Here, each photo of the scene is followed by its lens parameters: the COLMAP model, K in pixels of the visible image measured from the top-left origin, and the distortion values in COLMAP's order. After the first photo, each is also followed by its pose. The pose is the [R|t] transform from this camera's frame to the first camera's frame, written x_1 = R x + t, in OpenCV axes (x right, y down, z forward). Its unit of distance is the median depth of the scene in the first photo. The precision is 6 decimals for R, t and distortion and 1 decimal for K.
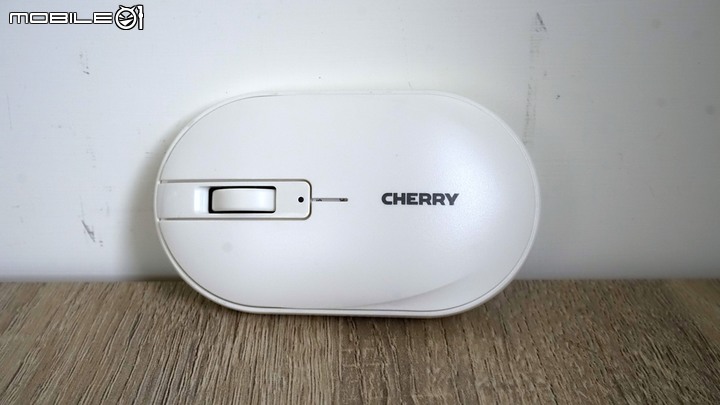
lens RADIAL K [[1000.1, 0, 360.2], [0, 1000.1, 204.1], [0, 0, 1]] dist [0.022967, 0.000000]
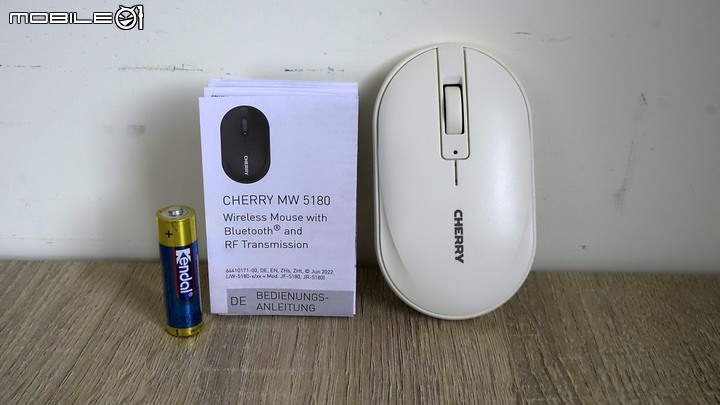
lens RADIAL K [[961.0, 0, 365.6], [0, 961.0, 206.0], [0, 0, 1]] dist [0.020952, 0.000000]
pose [[0.999676, 0.024524, -0.006757, -0.225377], [-0.023845, 0.995932, 0.086891, -0.152766], [0.008860, -0.086702, 0.996195, -0.431076]]
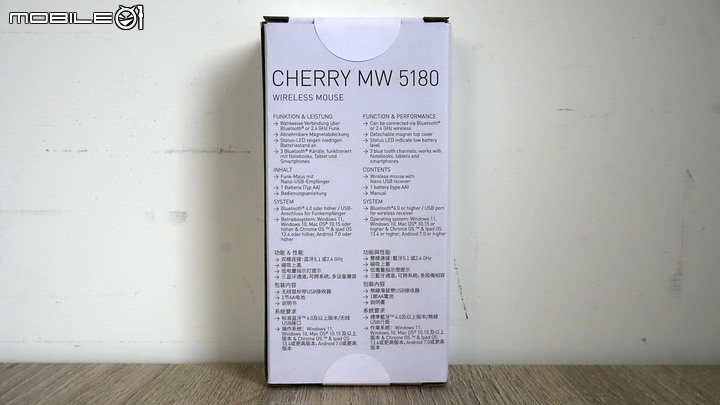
lens RADIAL K [[805.2, 0, 359.4], [0, 805.2, 208.0], [0, 0, 1]] dist [0.009414, 0.000000]
pose [[0.999982, 0.004487, 0.004080, -0.327126], [-0.003173, 0.960391, -0.278637, 0.205075], [-0.005169, 0.278618, 0.960388, -0.107033]]
